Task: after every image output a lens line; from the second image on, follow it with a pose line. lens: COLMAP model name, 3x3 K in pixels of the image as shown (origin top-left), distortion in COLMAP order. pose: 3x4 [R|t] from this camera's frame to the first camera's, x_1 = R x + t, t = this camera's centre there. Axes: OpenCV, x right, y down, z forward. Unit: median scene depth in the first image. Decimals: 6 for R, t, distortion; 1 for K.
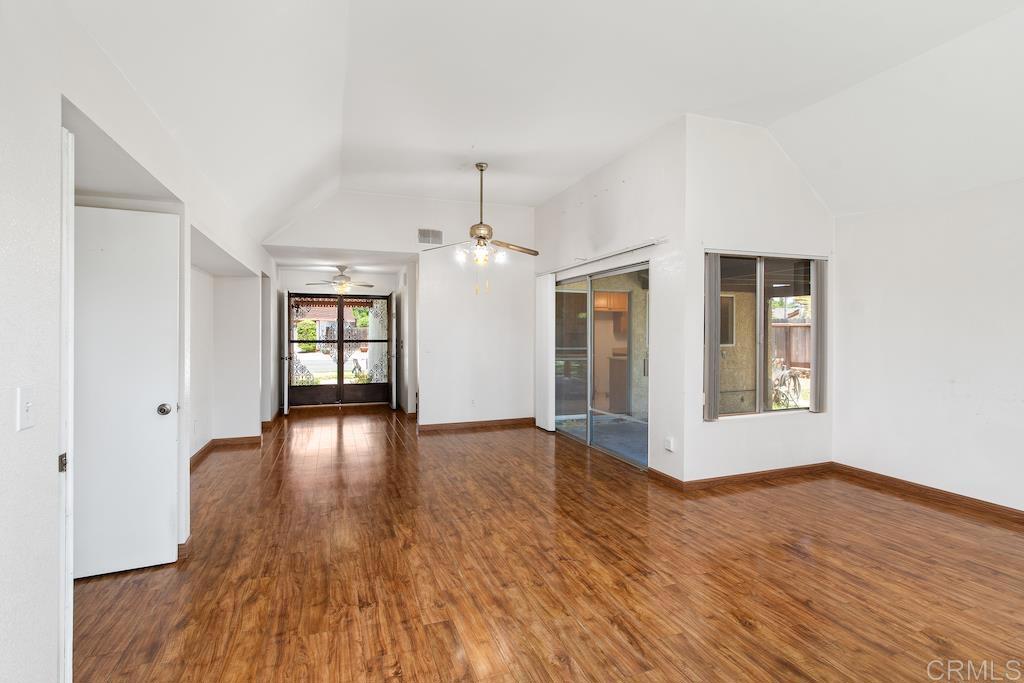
lens RADIAL K [[487.8, 0, 512.1], [0, 487.8, 357.1], [0, 0, 1]] dist [-0.001974, -0.000759]
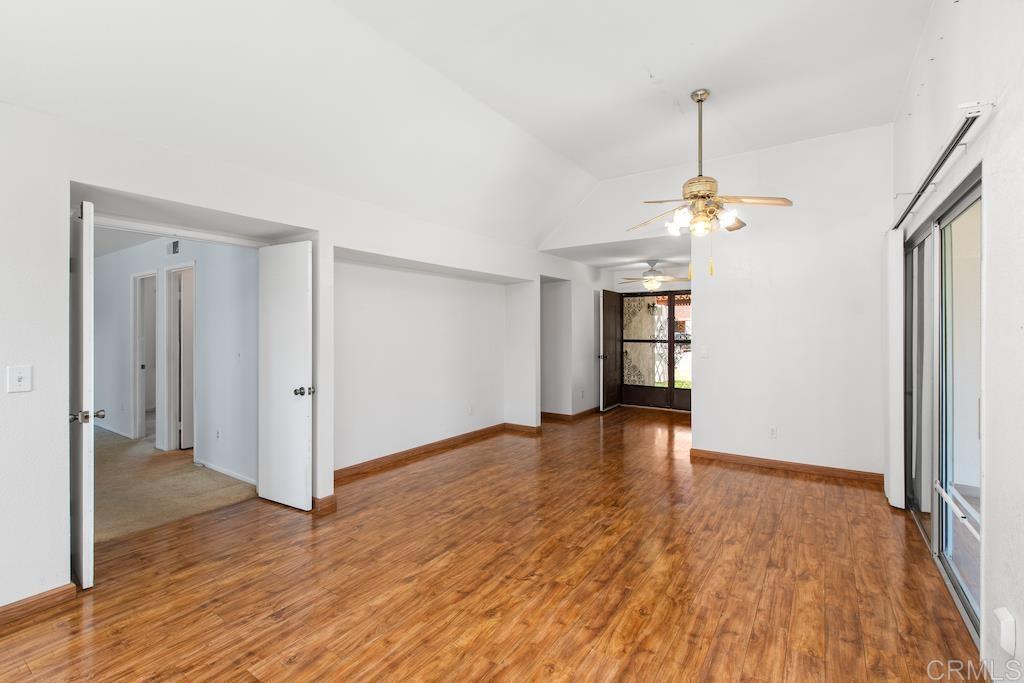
lens RADIAL K [[471.7, 0, 494.8], [0, 471.7, 336.1], [0, 0, 1]] dist [-0.001870, -0.000542]
pose [[0.570231, 0.011993, -0.821397, 0.461001], [-0.046762, 0.998746, -0.017880, -0.026323], [0.820152, 0.048605, 0.570077, 0.533578]]
